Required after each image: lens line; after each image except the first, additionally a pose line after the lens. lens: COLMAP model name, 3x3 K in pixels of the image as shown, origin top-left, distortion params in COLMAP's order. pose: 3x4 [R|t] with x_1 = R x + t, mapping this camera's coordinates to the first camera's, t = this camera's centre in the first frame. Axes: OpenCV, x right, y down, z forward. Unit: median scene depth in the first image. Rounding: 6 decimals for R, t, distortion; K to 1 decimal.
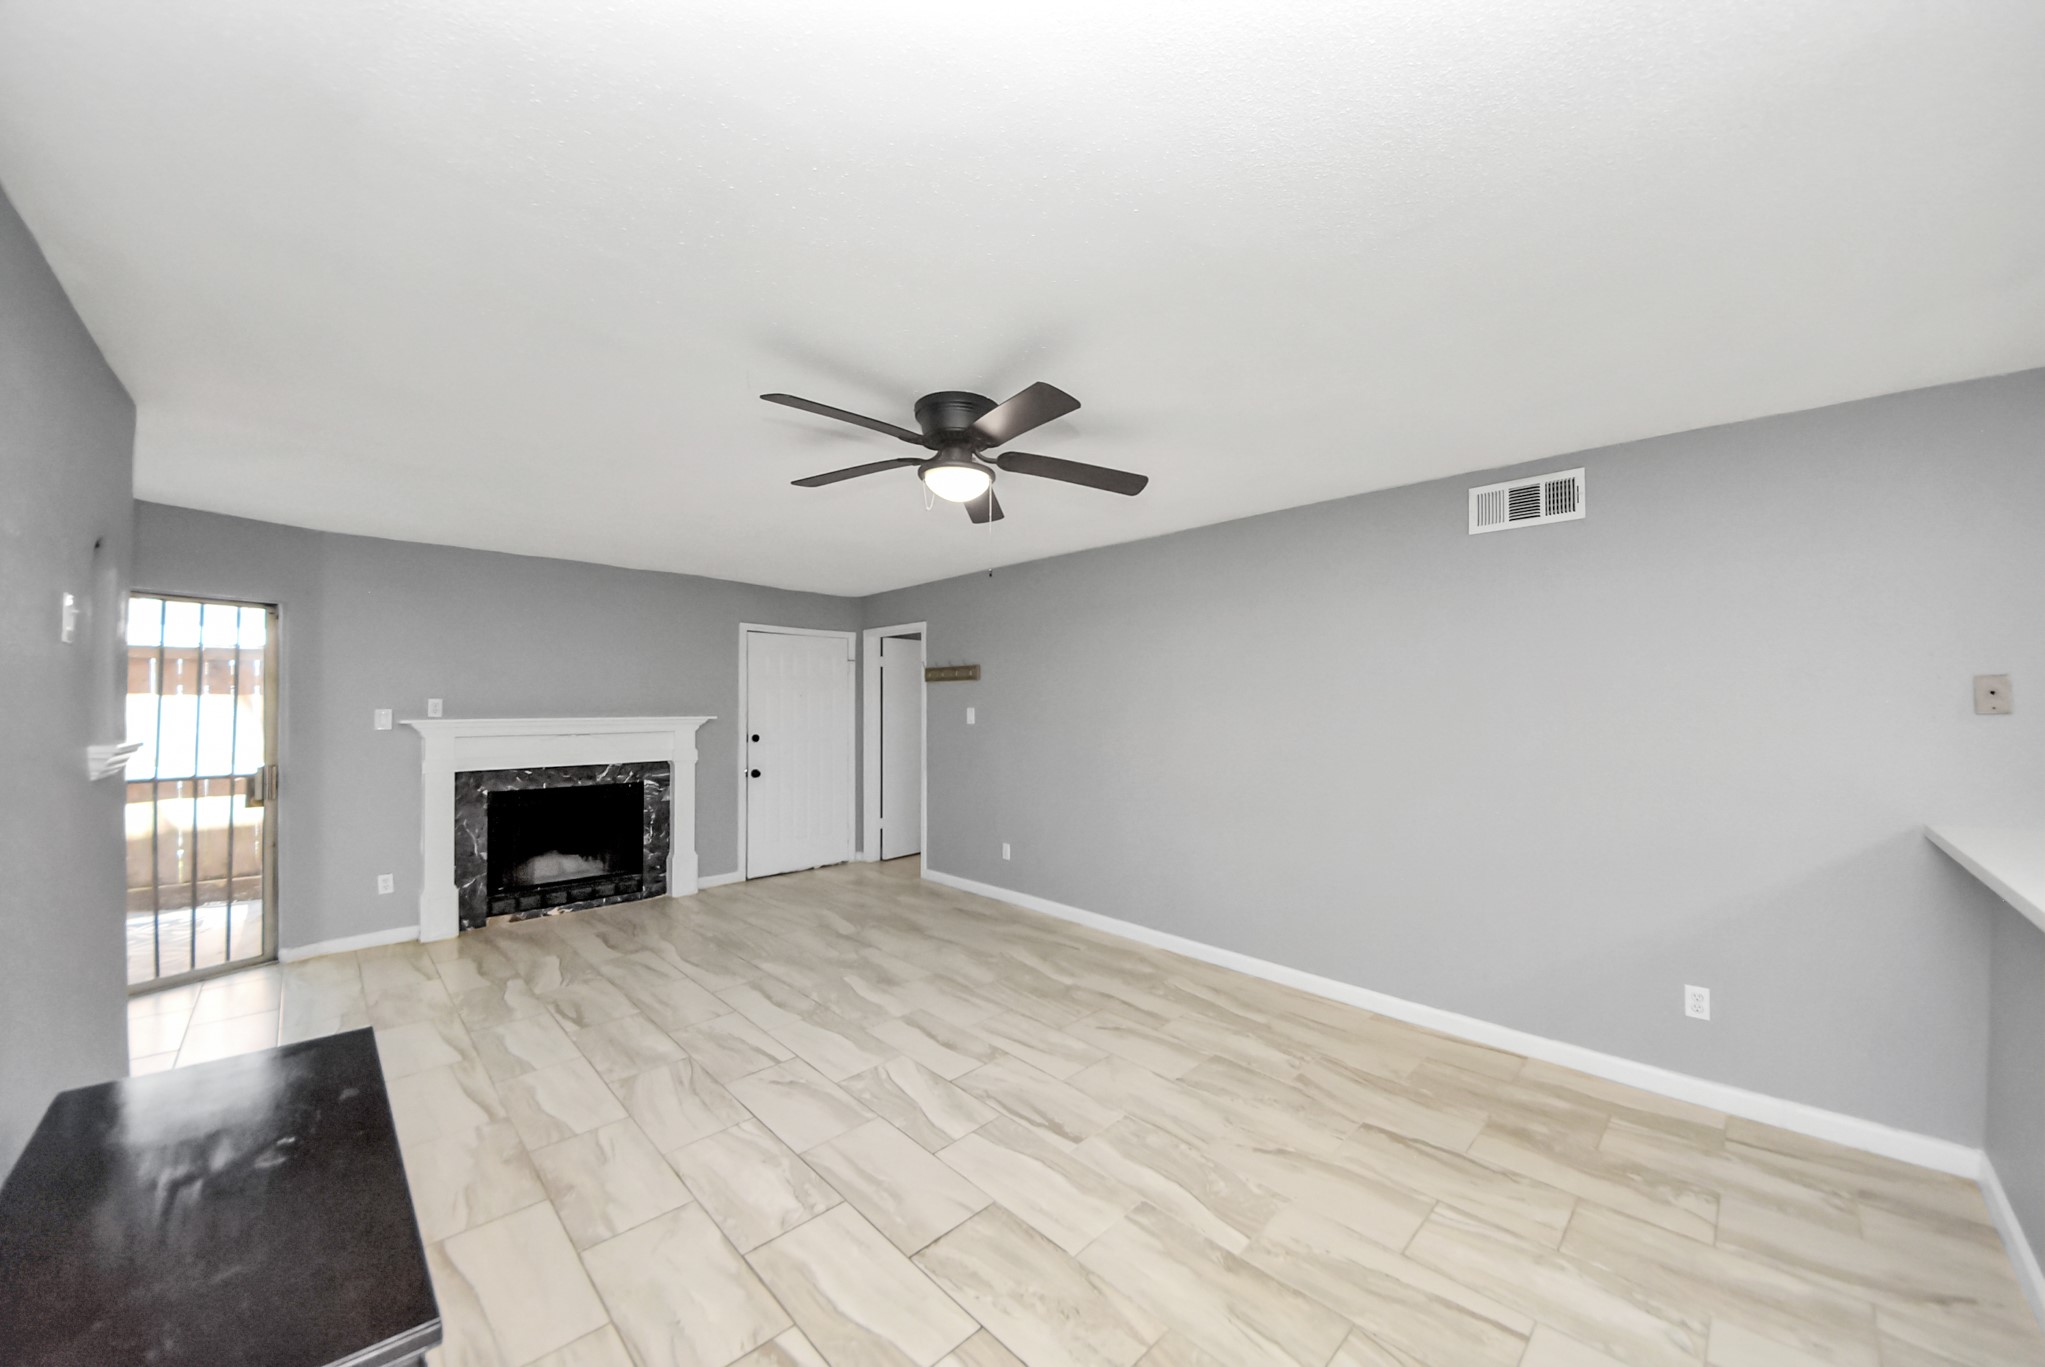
lens RADIAL K [[722.0, 0, 1037.2], [0, 722.0, 695.2], [0, 0, 1]] dist [0.041957, -0.028330]
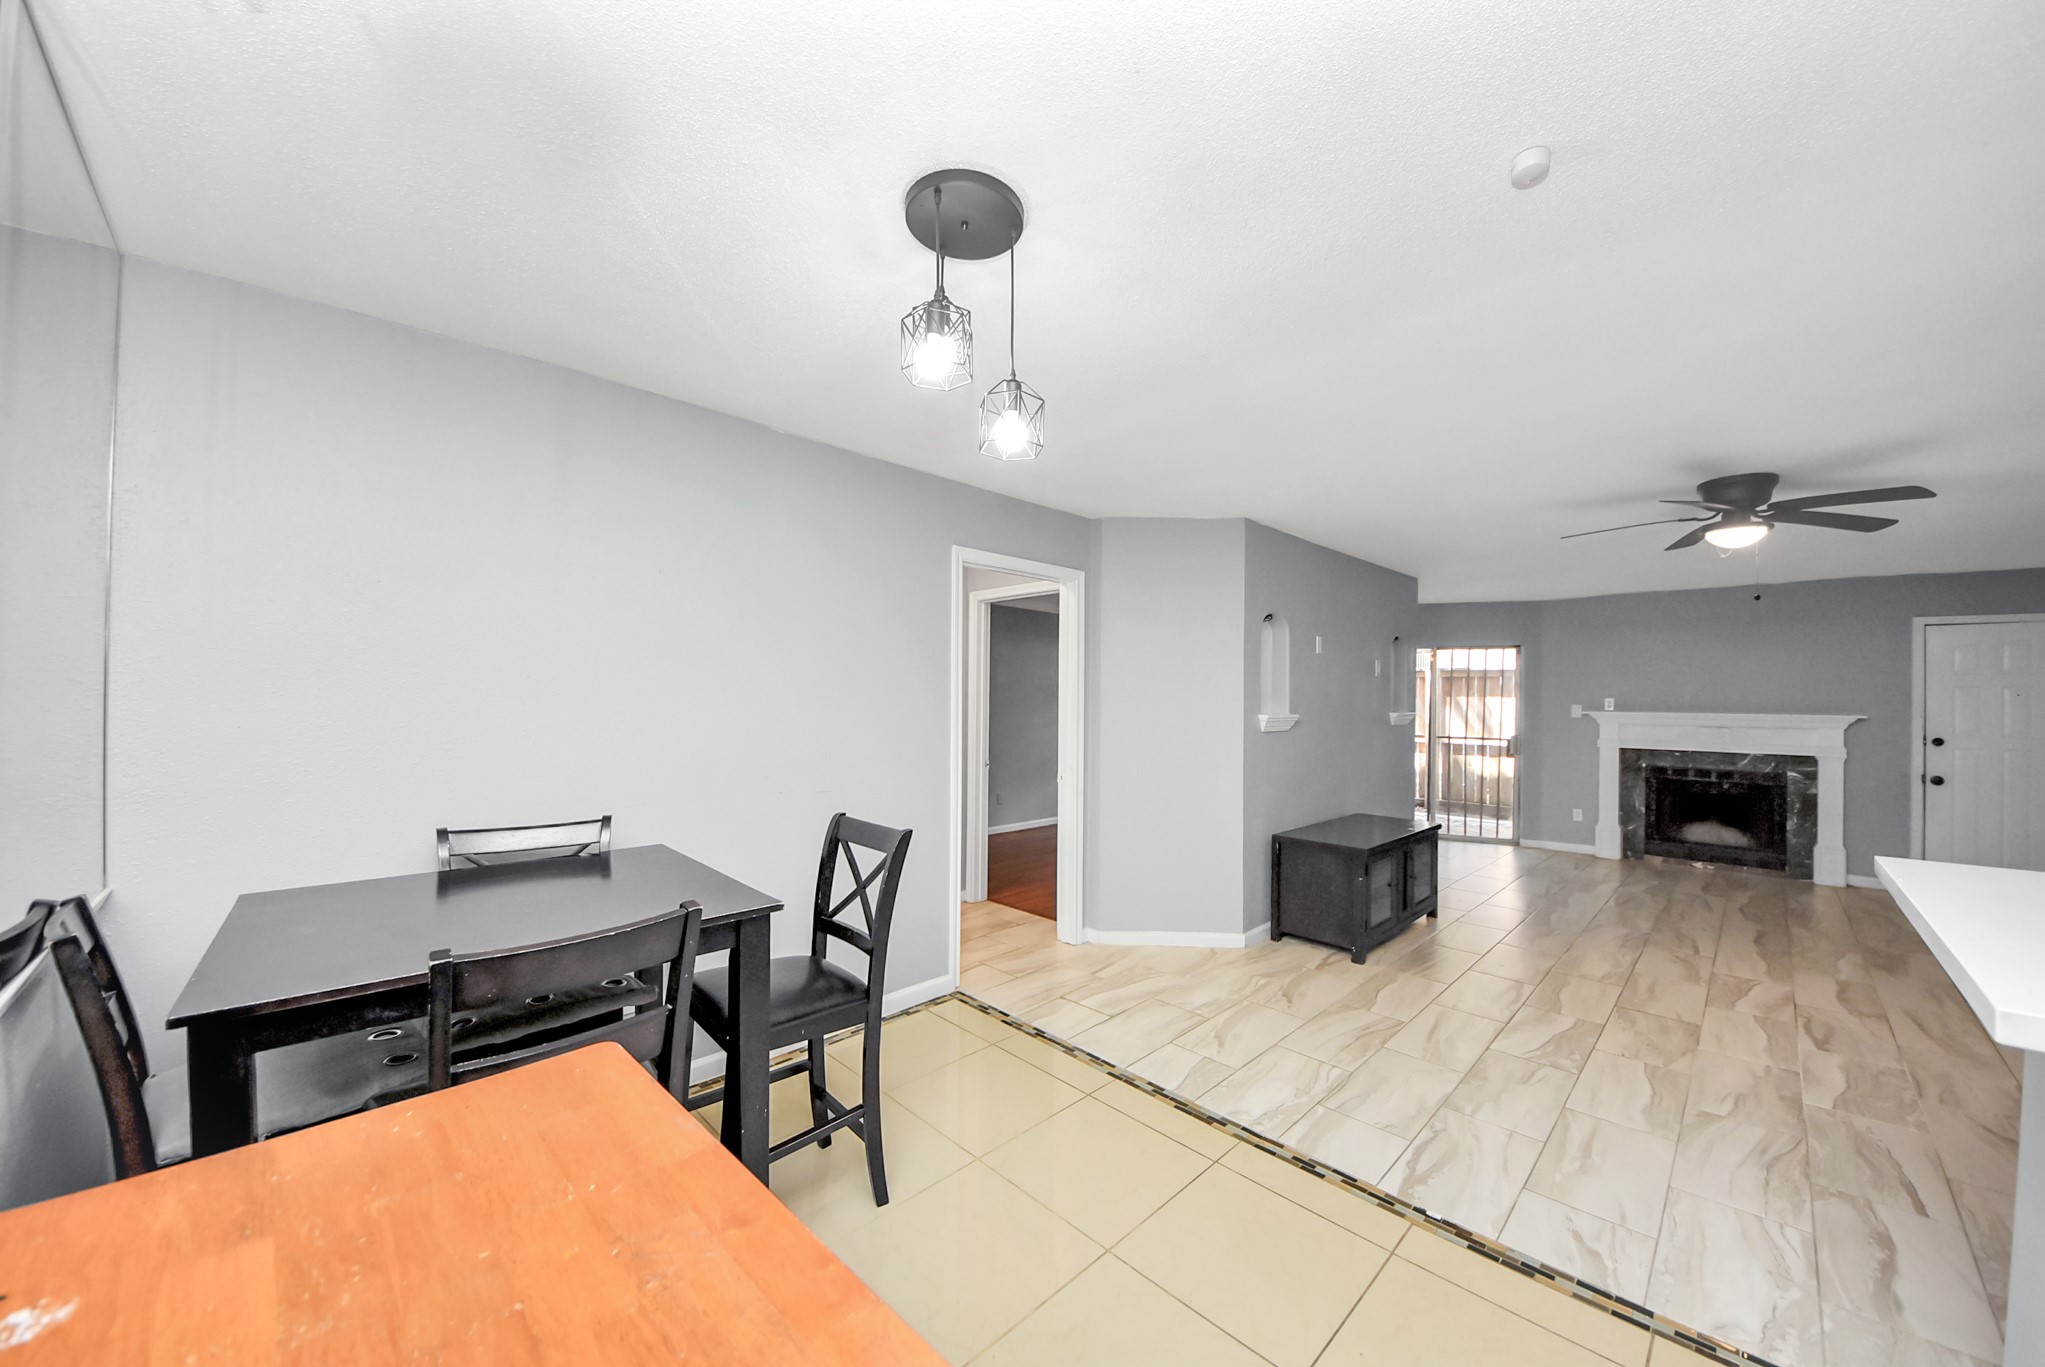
lens RADIAL K [[722.8, 0, 1025.4], [0, 722.8, 694.8], [0, 0, 1]] dist [-0.000126, -0.012201]
pose [[-0.016490, -0.010720, -0.999807, 0.733411], [-0.001328, 0.999942, -0.010699, 0.016416], [0.999863, 0.001151, -0.016503, -0.185168]]
